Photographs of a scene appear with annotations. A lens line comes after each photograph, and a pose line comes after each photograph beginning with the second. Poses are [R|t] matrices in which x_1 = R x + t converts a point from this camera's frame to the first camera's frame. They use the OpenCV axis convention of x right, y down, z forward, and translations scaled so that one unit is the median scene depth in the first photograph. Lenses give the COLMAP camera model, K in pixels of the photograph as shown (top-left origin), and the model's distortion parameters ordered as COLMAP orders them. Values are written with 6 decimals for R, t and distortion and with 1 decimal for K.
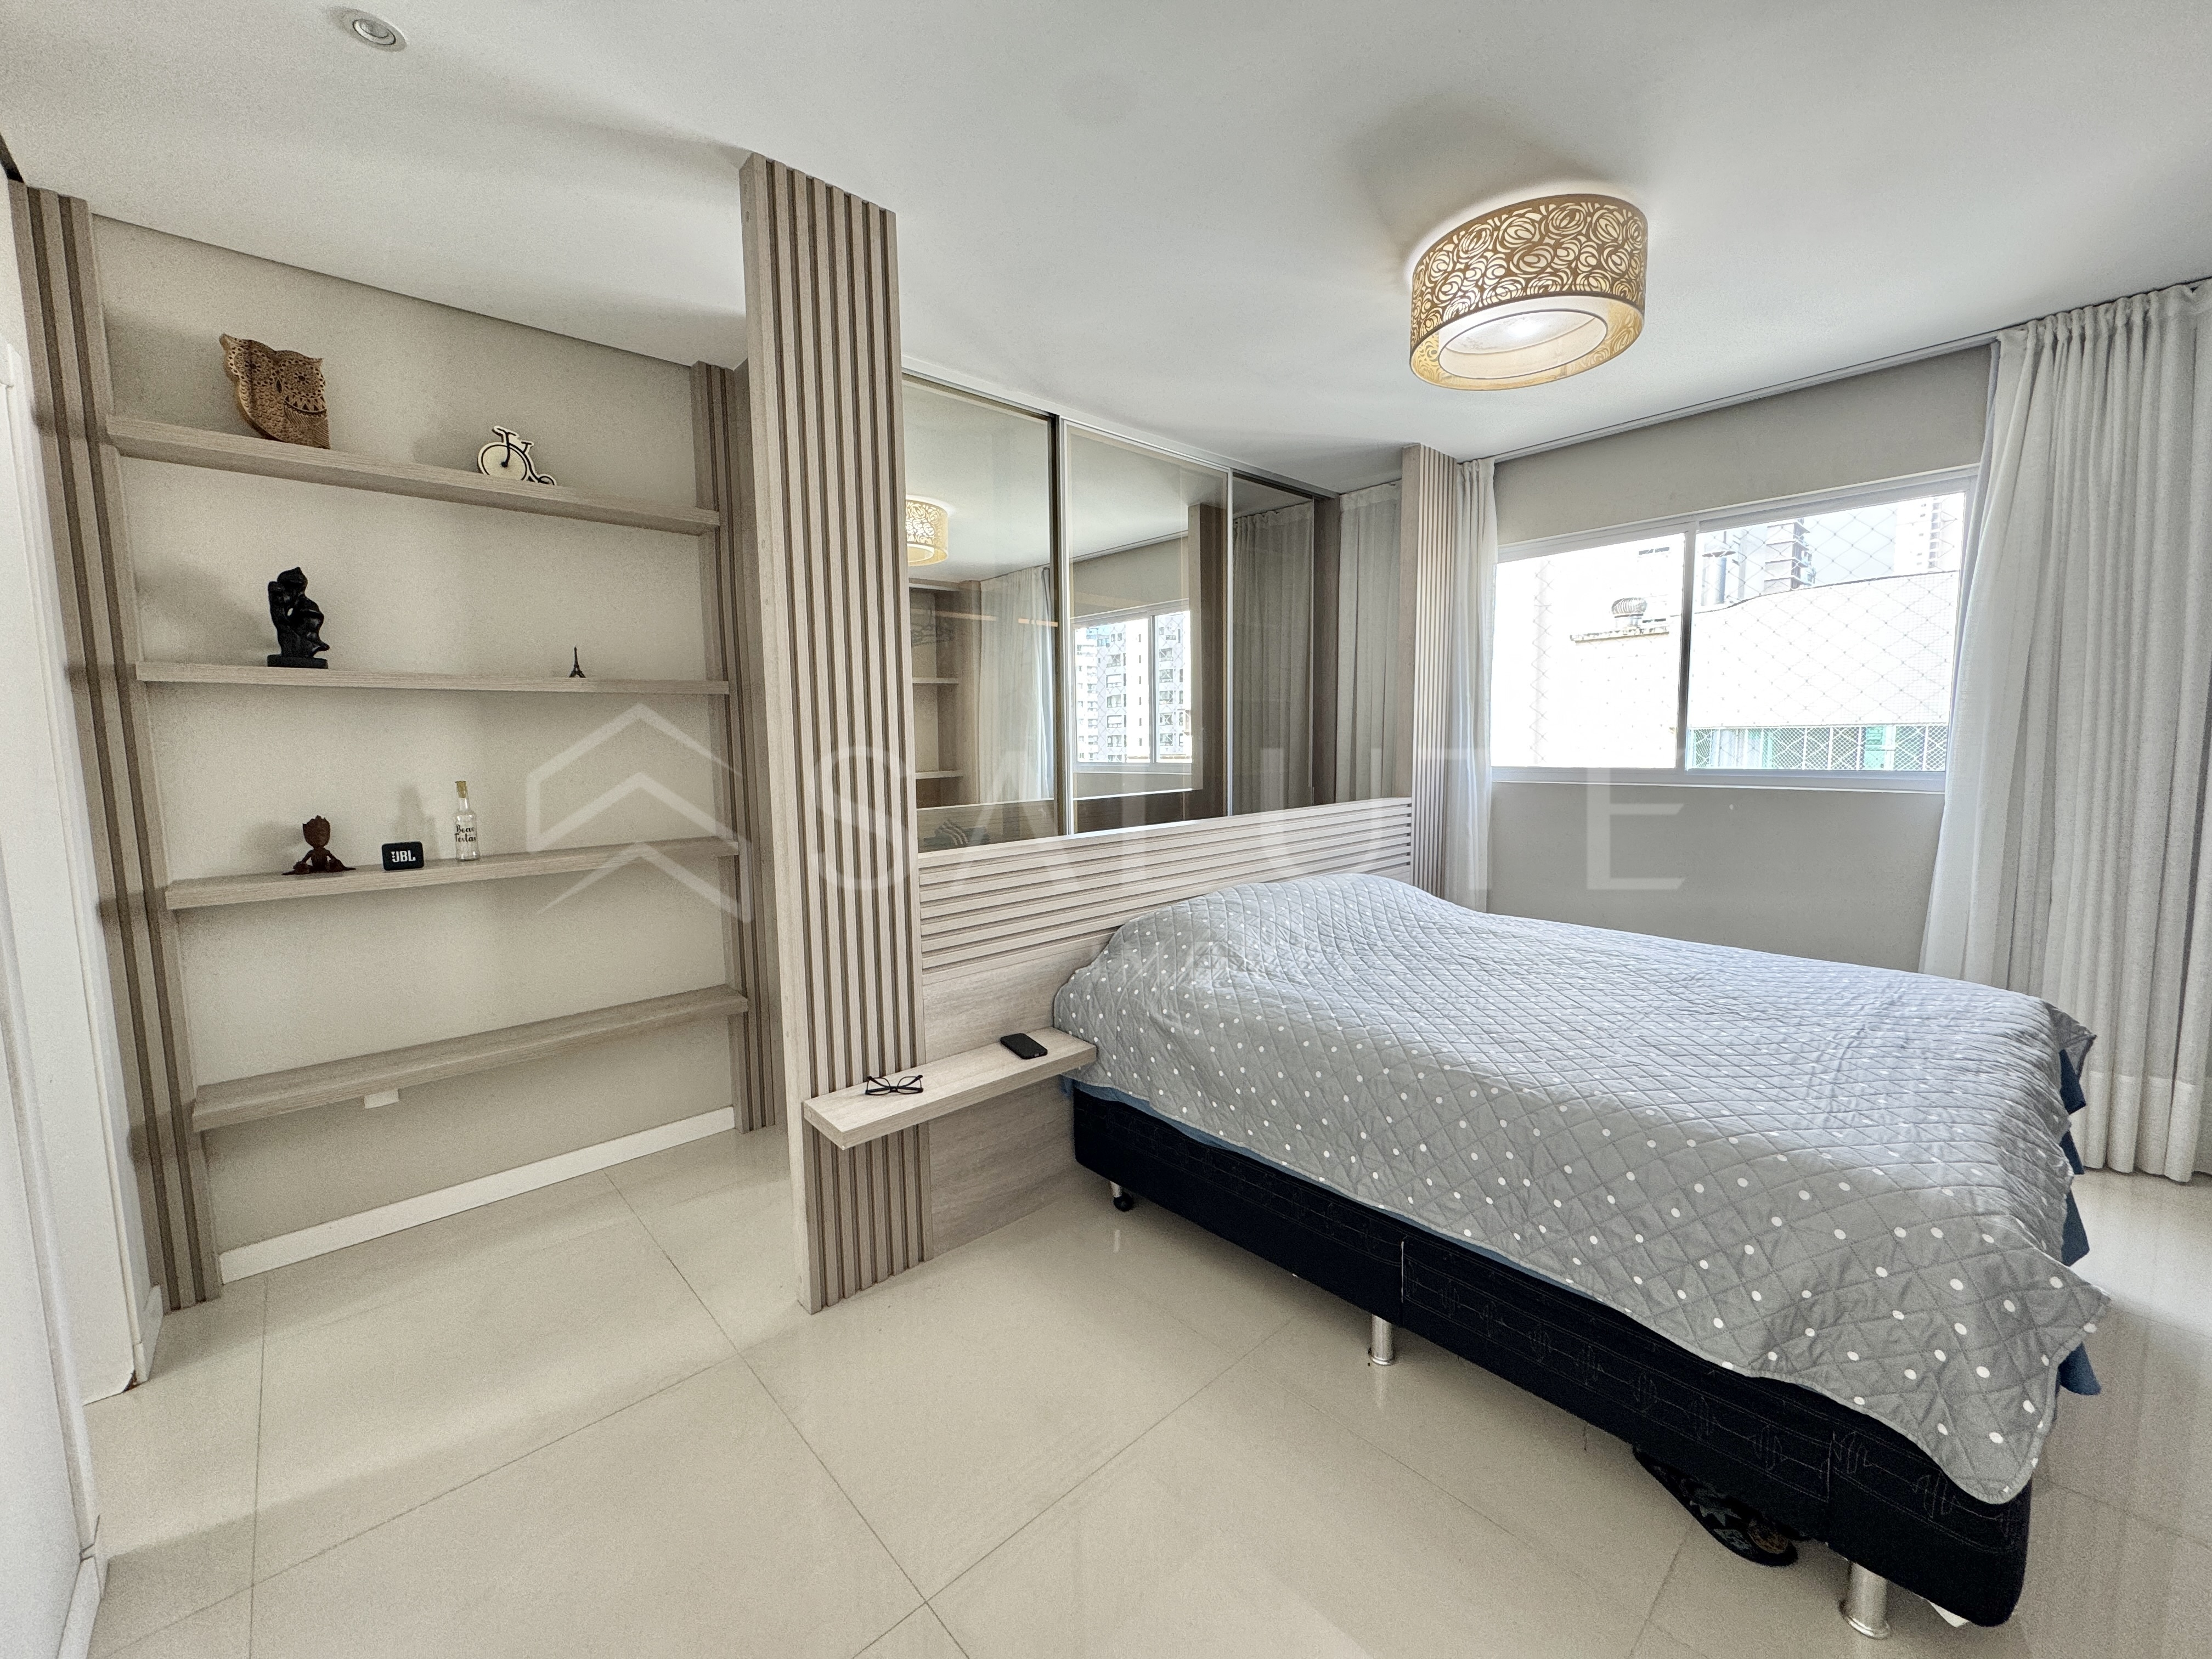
lens RADIAL K [[882.3, 0, 1105.4], [0, 882.3, 824.1], [0, 0, 1]] dist [-0.002309, -0.000082]
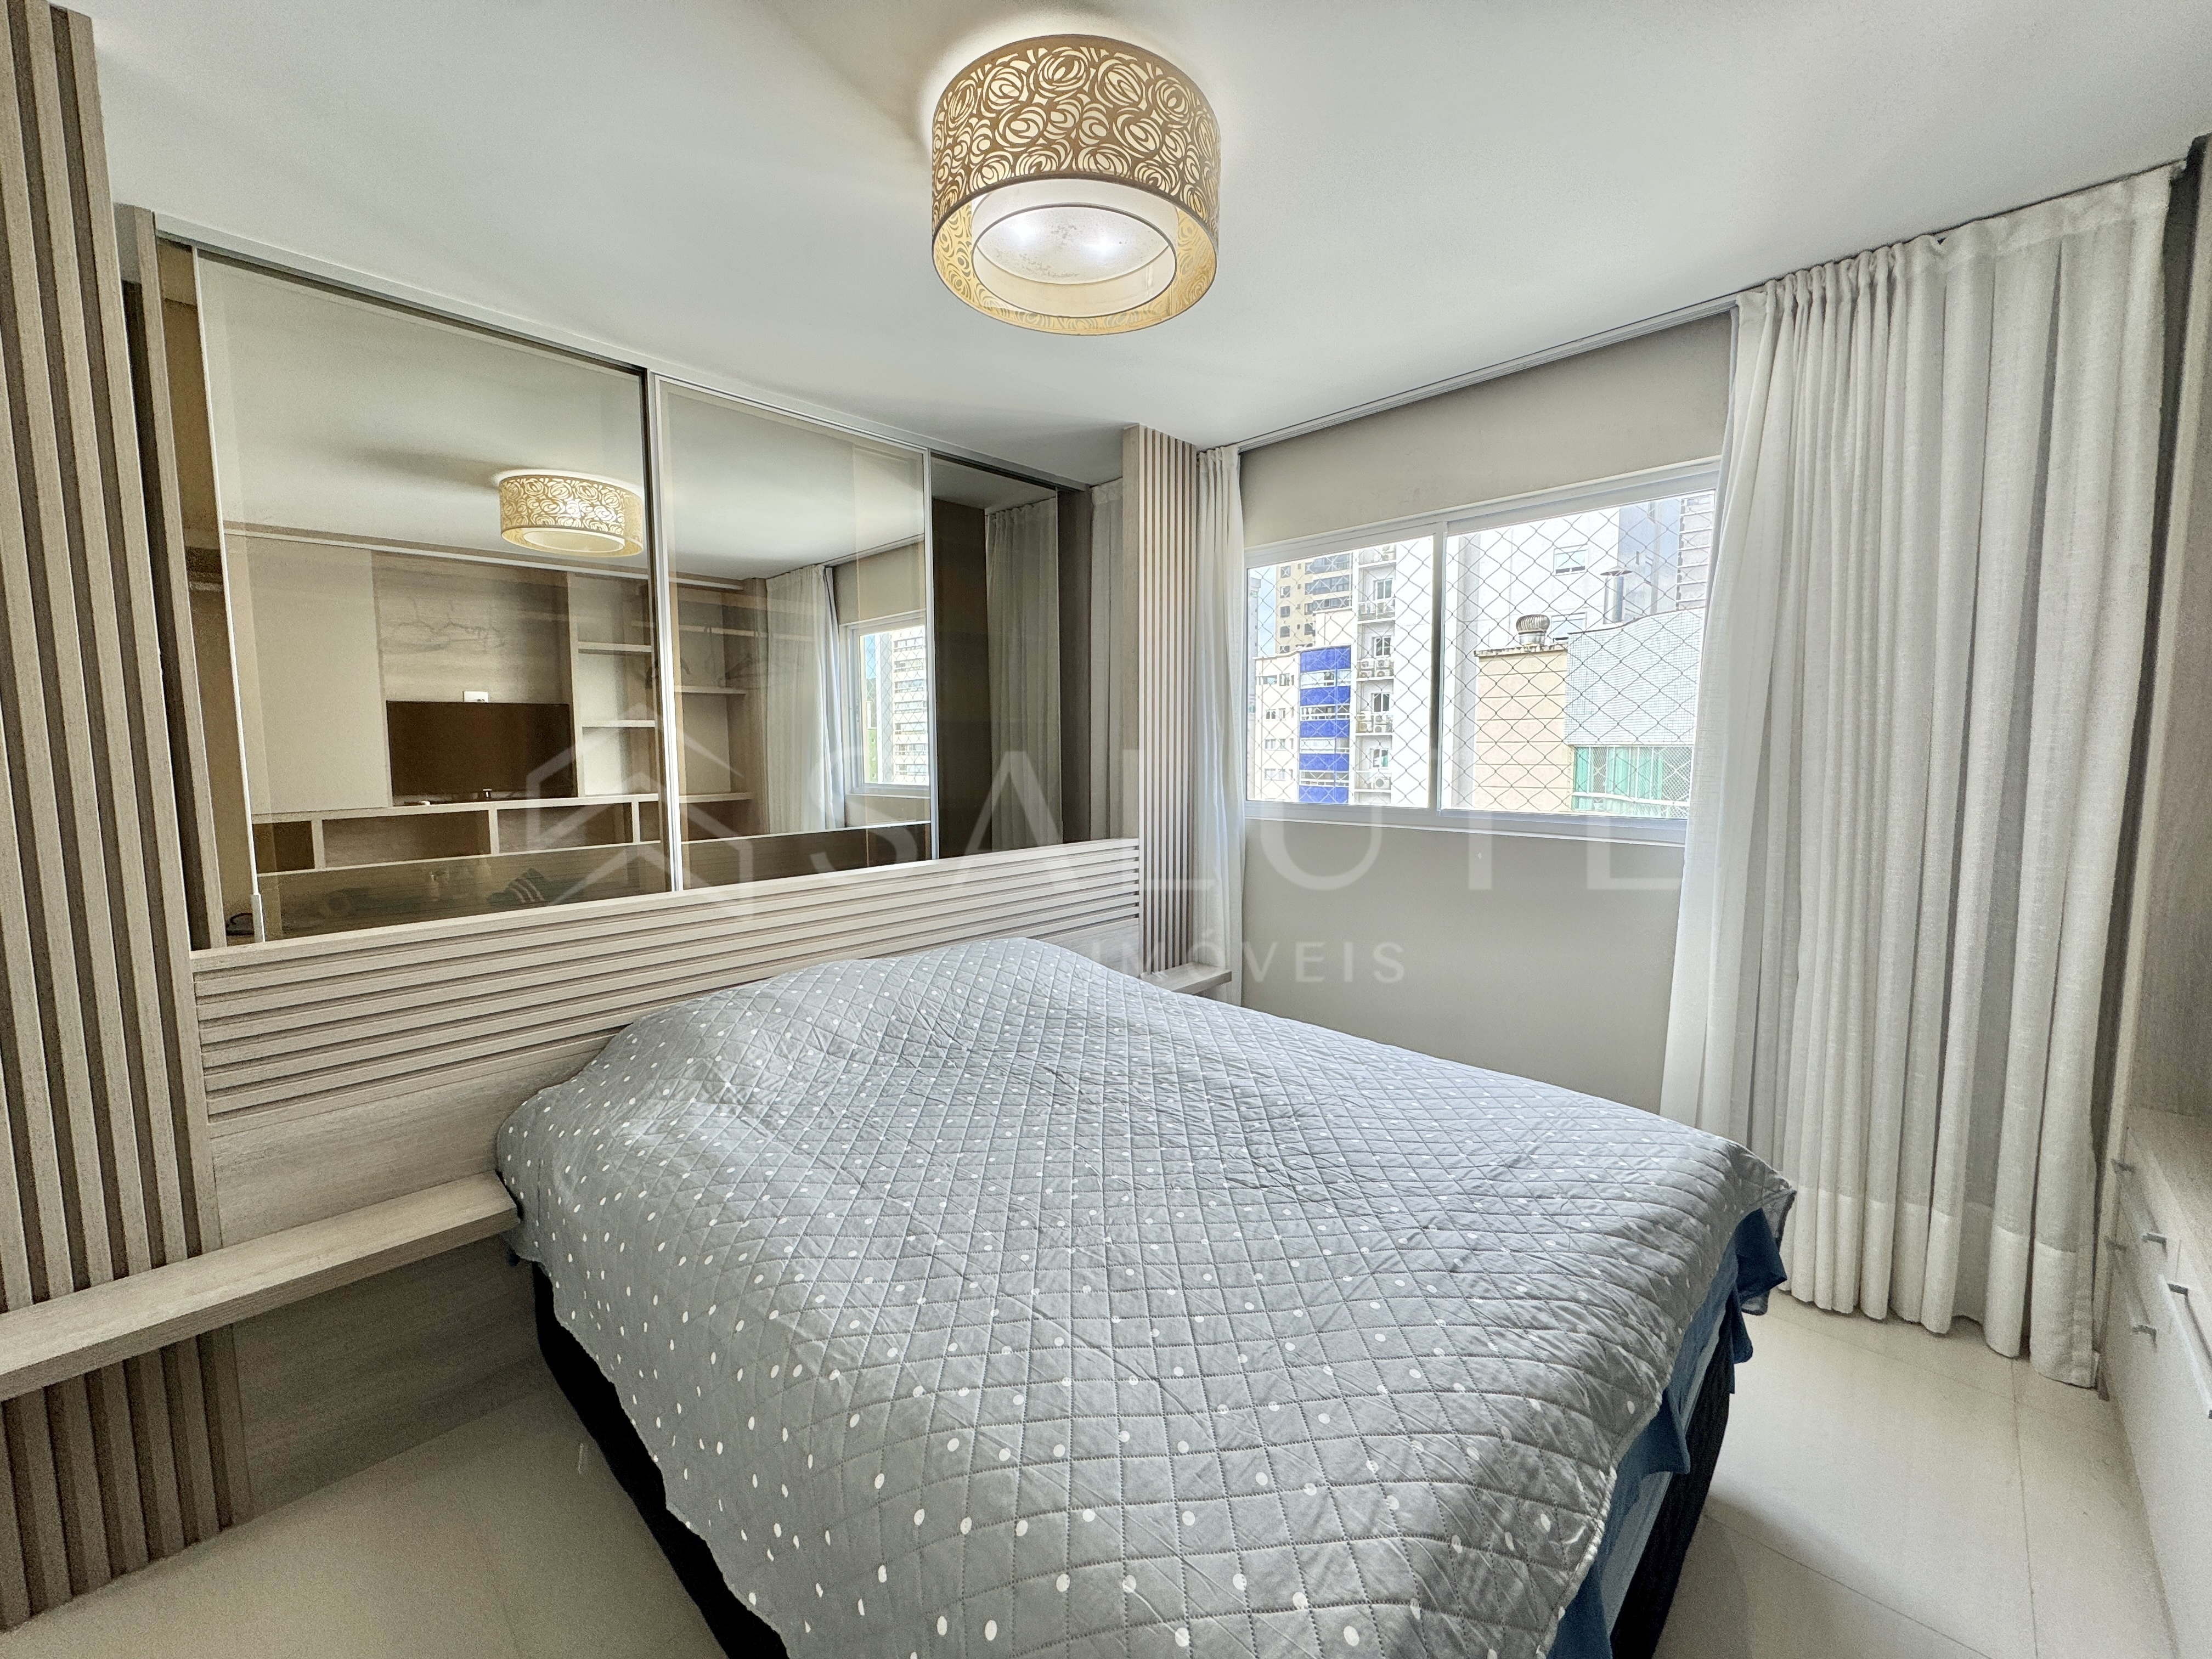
lens RADIAL K [[882.3, 0, 1106.8], [0, 882.3, 825.1], [0, 0, 1]] dist [-0.002309, -0.000082]
pose [[0.998199, 0.004582, 0.059809, 0.405601], [-0.004088, 0.999957, -0.008382, -0.055592], [-0.059845, 0.008123, 0.998175, 0.228541]]
